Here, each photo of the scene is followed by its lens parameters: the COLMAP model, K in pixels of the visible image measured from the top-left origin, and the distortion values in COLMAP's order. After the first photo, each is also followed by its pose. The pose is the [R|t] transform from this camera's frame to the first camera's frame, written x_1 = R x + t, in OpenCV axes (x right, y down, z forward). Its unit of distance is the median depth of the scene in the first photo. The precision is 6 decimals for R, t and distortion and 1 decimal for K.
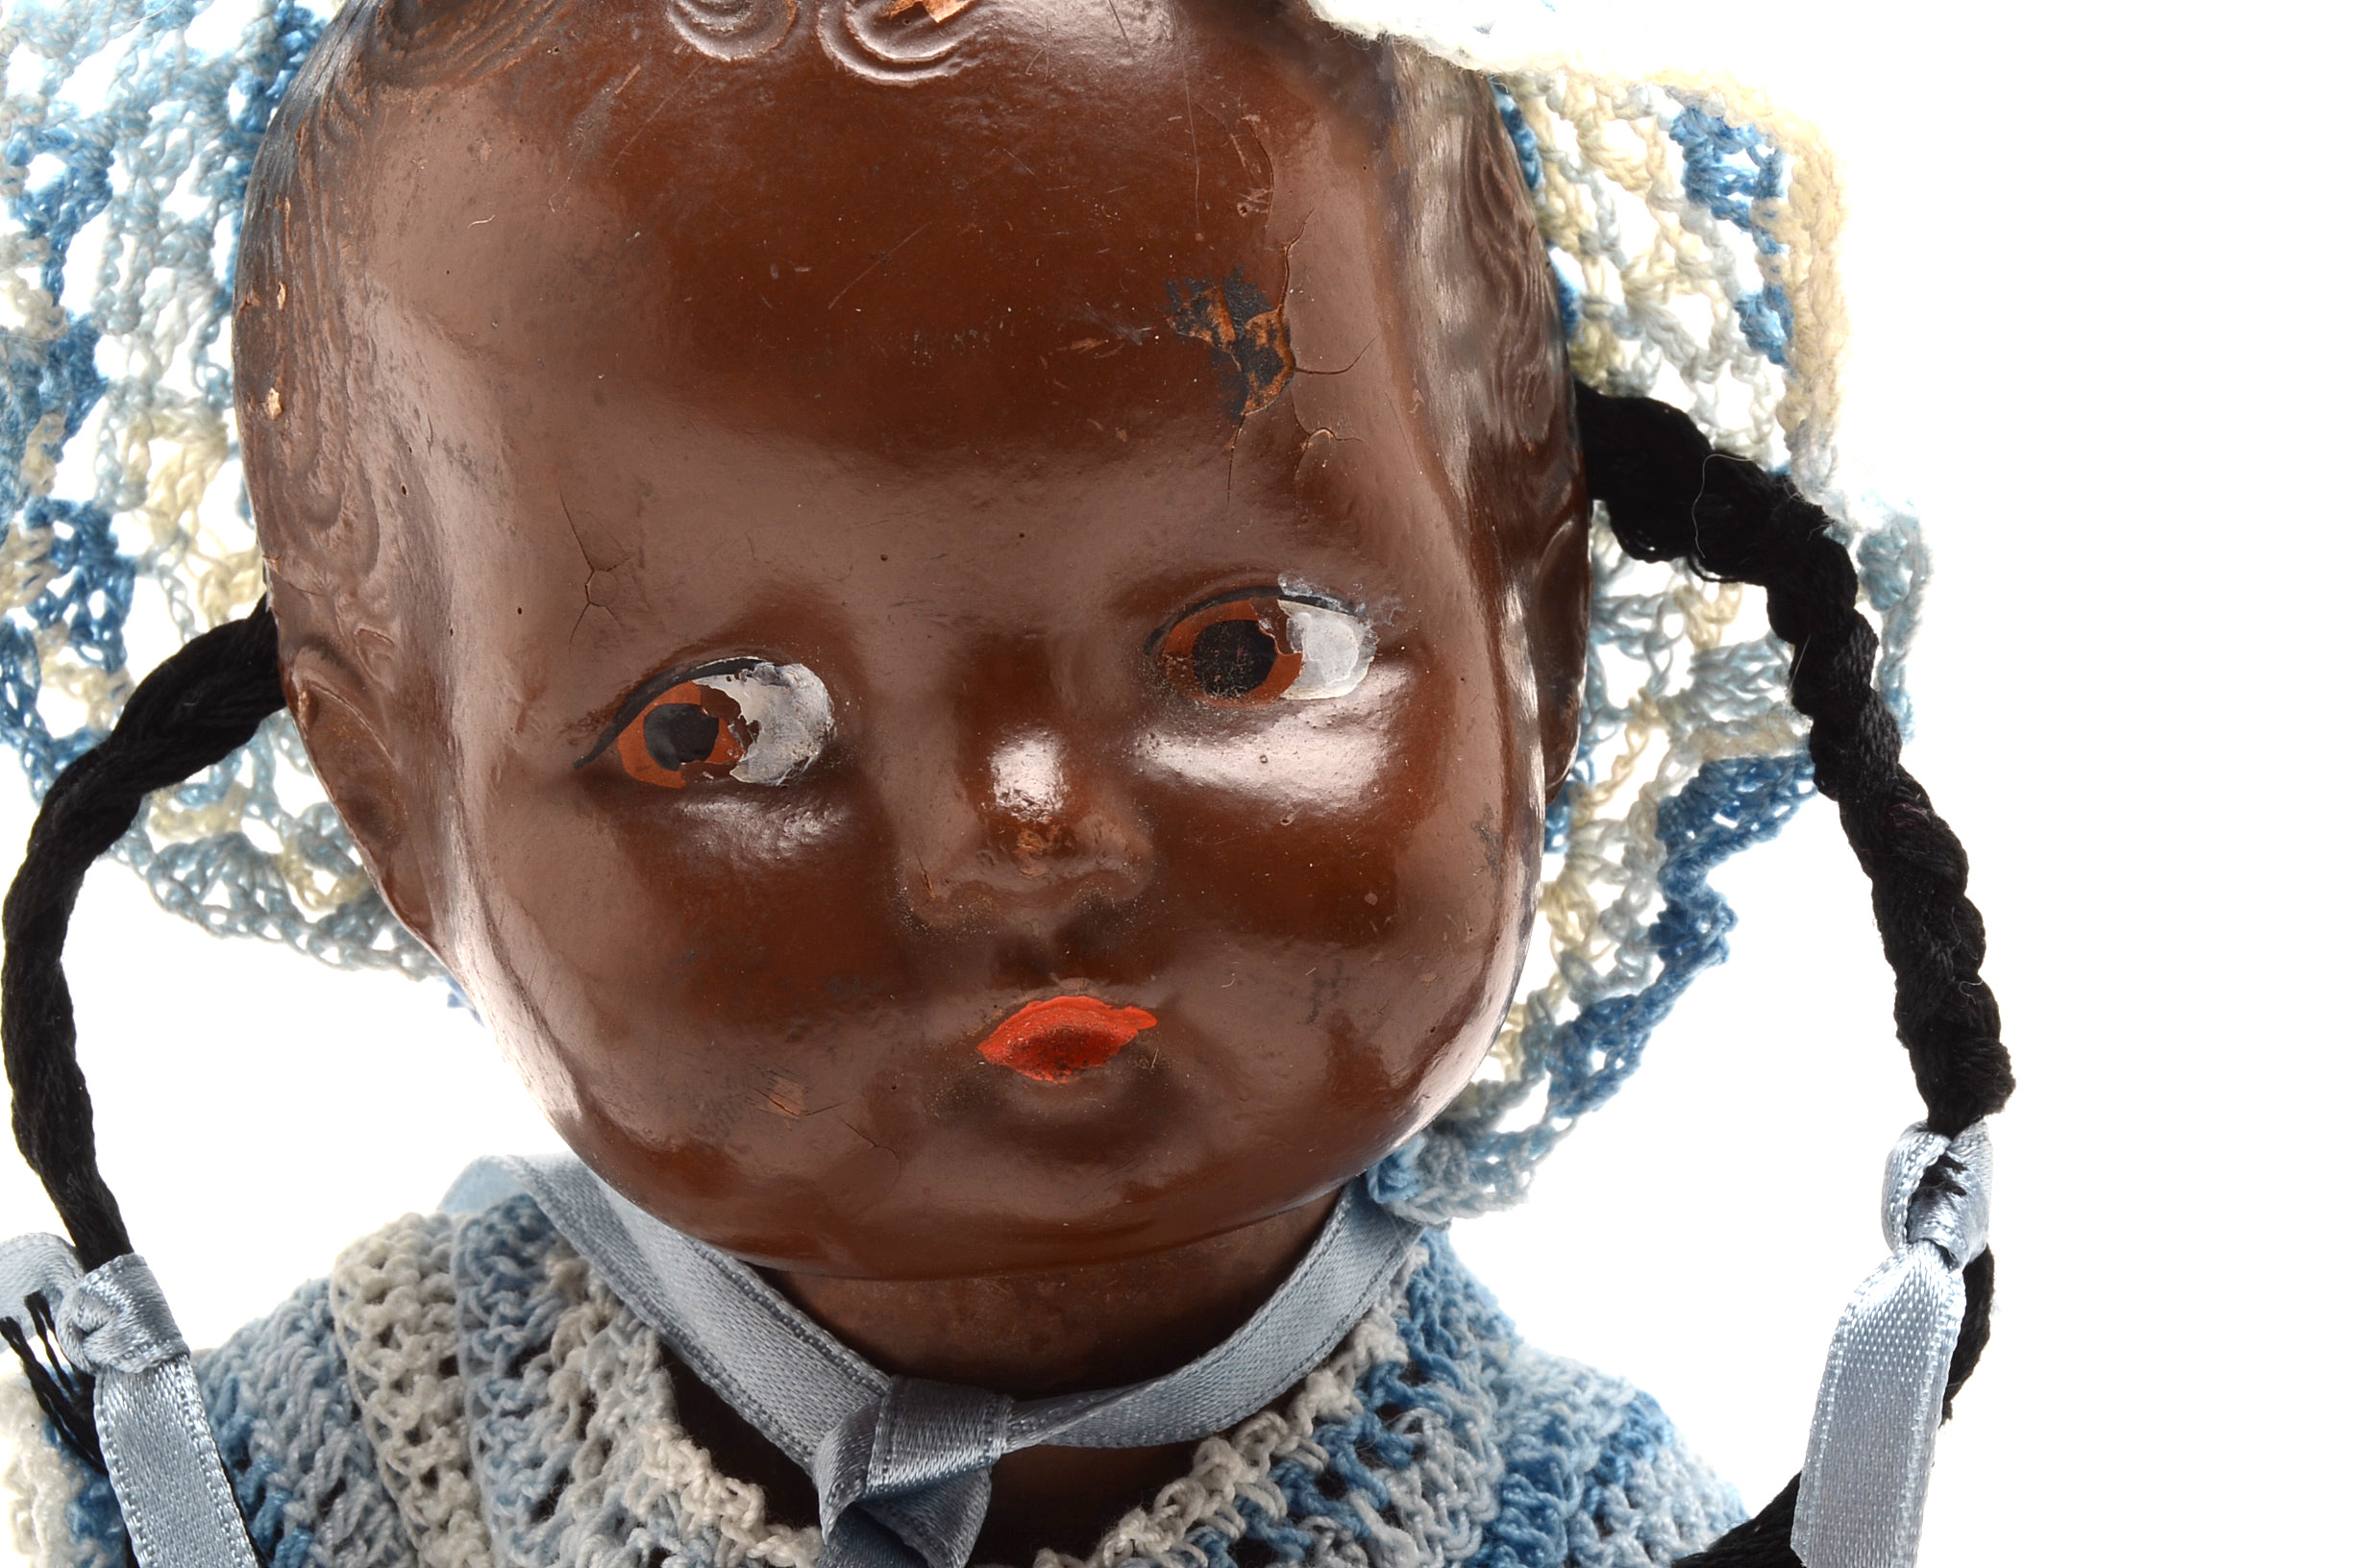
lens RADIAL K [[5298.9, 0, 1184.0], [0, 5298.9, 784.0], [0, 0, 1]] dist [-0.028680, 0.132831]
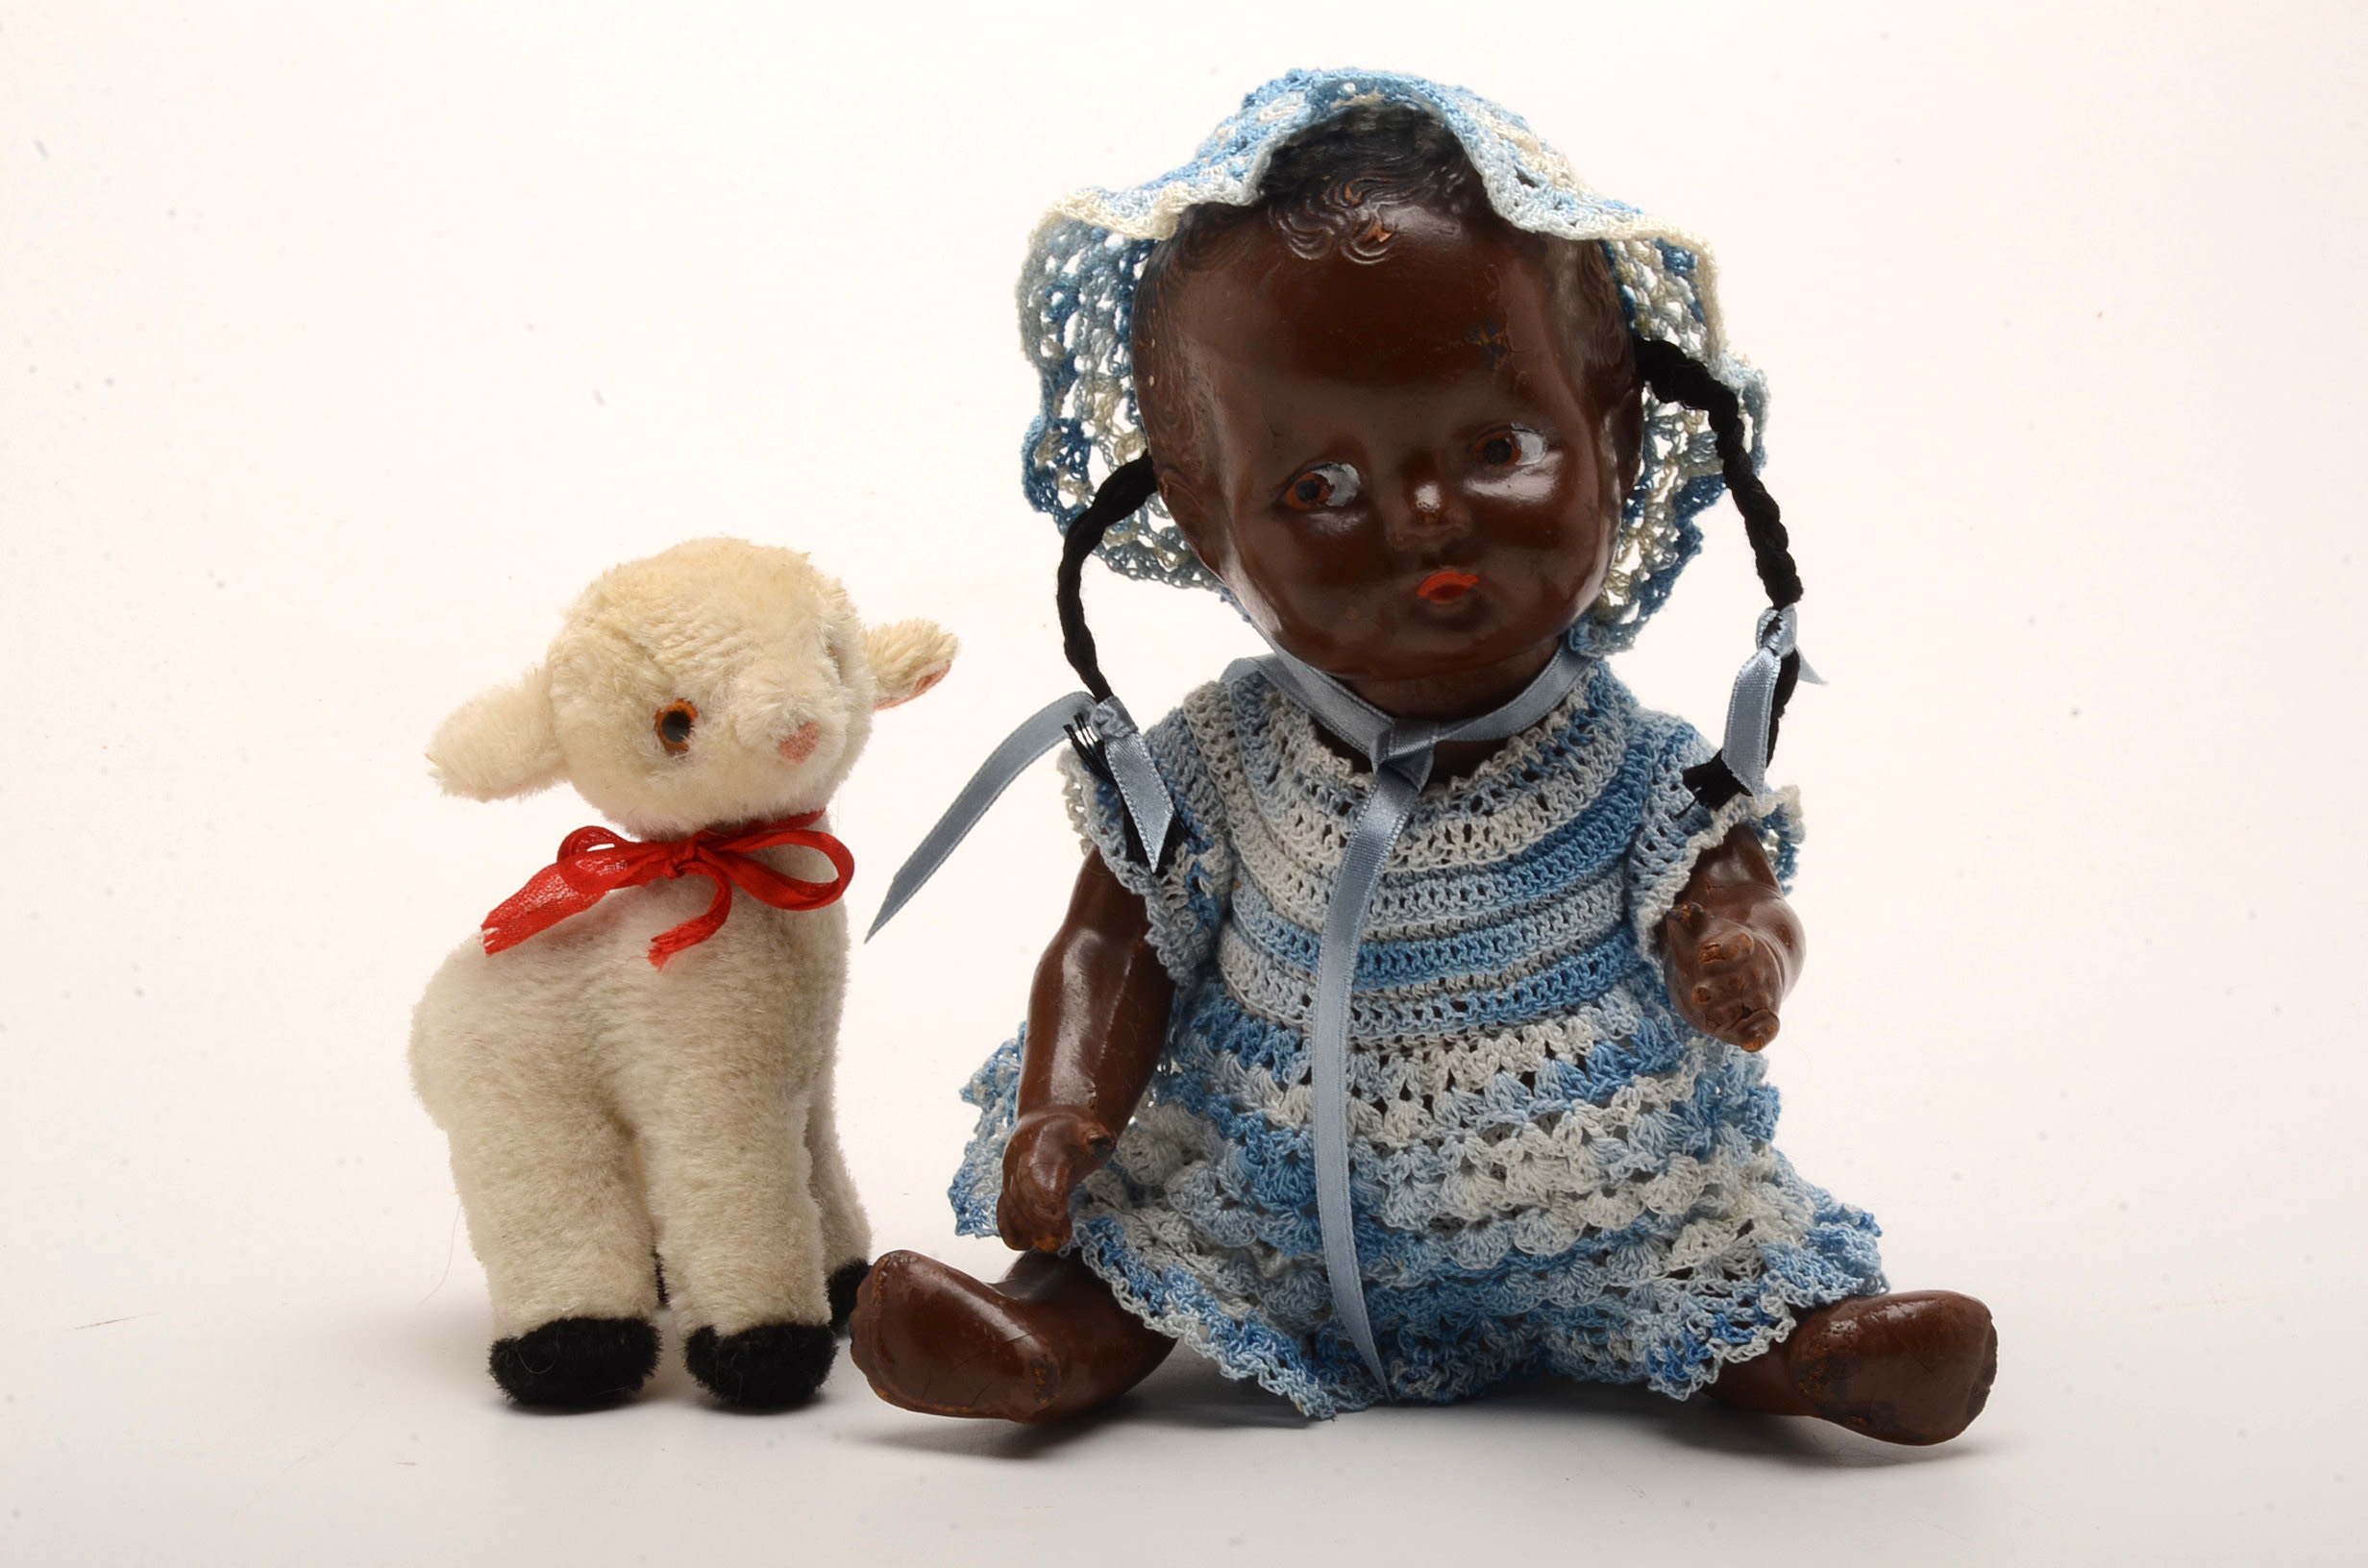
lens RADIAL K [[5092.3, 0, 1184.0], [0, 5092.3, 784.0], [0, 0, 1]] dist [-0.015690, -0.110947]
pose [[0.992918, -0.057074, -0.104193, 0.105839], [0.061675, 0.997234, 0.041482, 0.027591], [0.101537, -0.047614, 0.993692, -1.587460]]
